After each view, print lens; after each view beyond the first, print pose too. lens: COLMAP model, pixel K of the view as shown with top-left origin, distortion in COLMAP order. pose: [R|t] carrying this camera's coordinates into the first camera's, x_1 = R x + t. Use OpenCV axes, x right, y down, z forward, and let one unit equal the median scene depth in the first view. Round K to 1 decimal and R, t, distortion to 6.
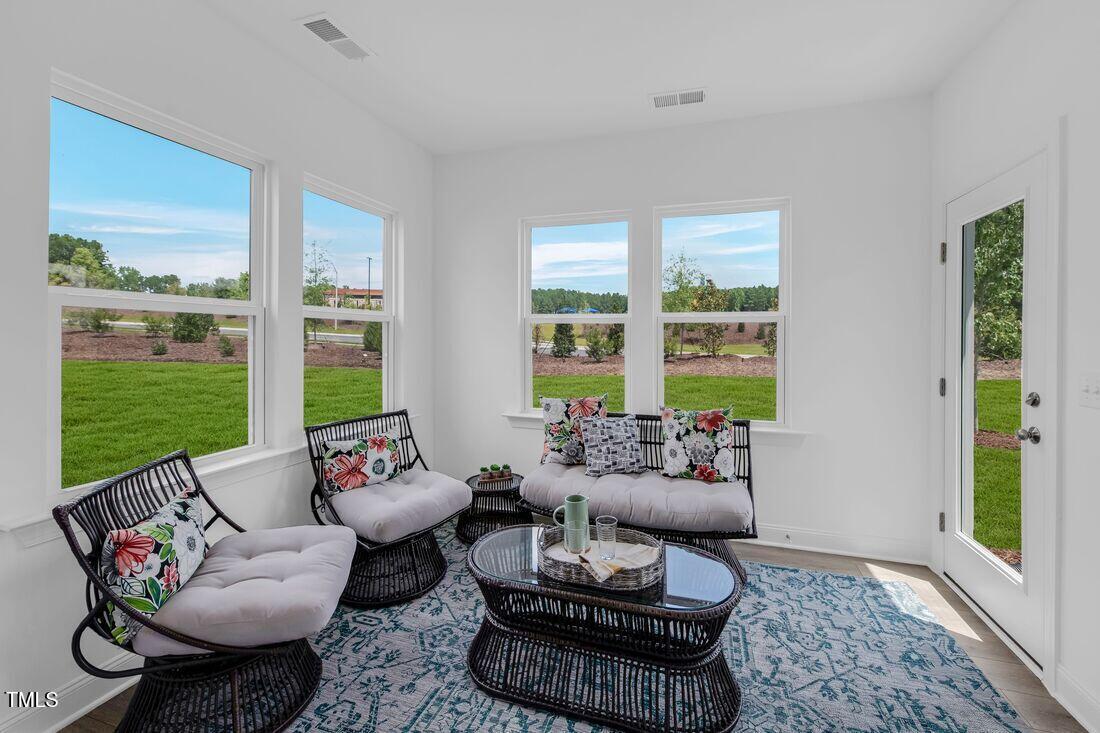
lens RADIAL K [[471.4, 0, 549.2], [0, 471.4, 337.9], [0, 0, 1]] dist [-0.001139, -0.000255]
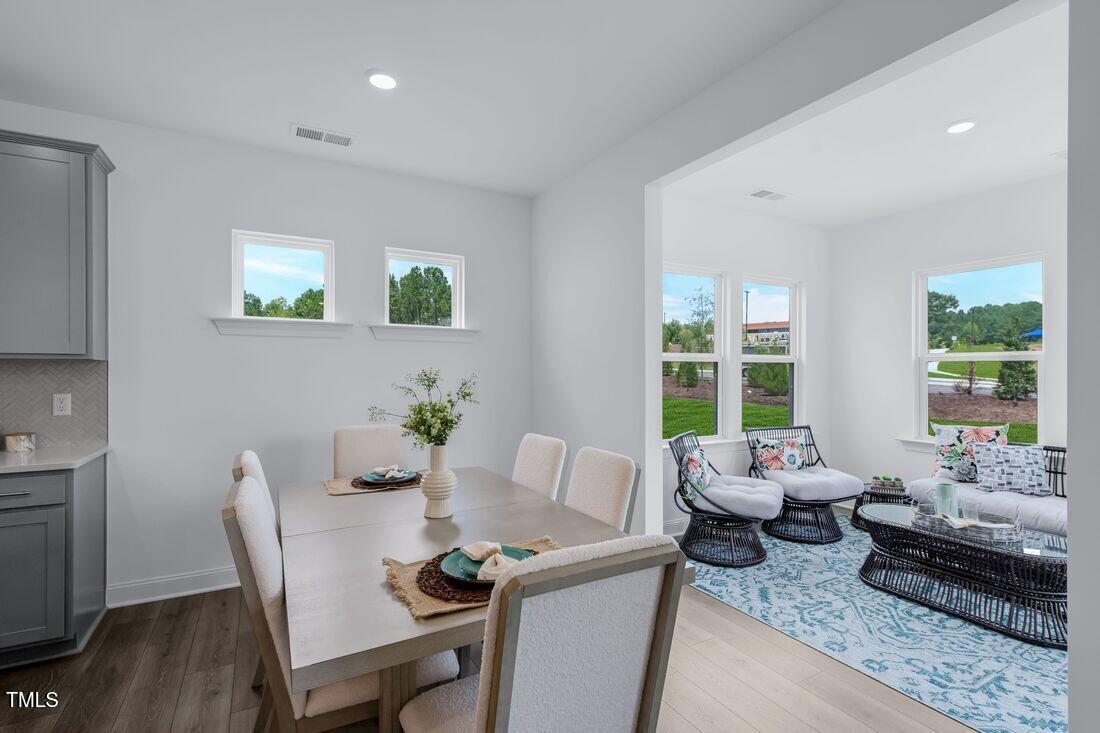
lens RADIAL K [[486.3, 0, 547.1], [0, 486.3, 375.5], [0, 0, 1]] dist [-0.000247, 0.000090]
pose [[0.728406, 0.001154, -0.685145, 0.134042], [-0.000264, 0.999999, 0.001404, 0.001815], [0.685146, -0.000842, 0.728406, -0.663645]]
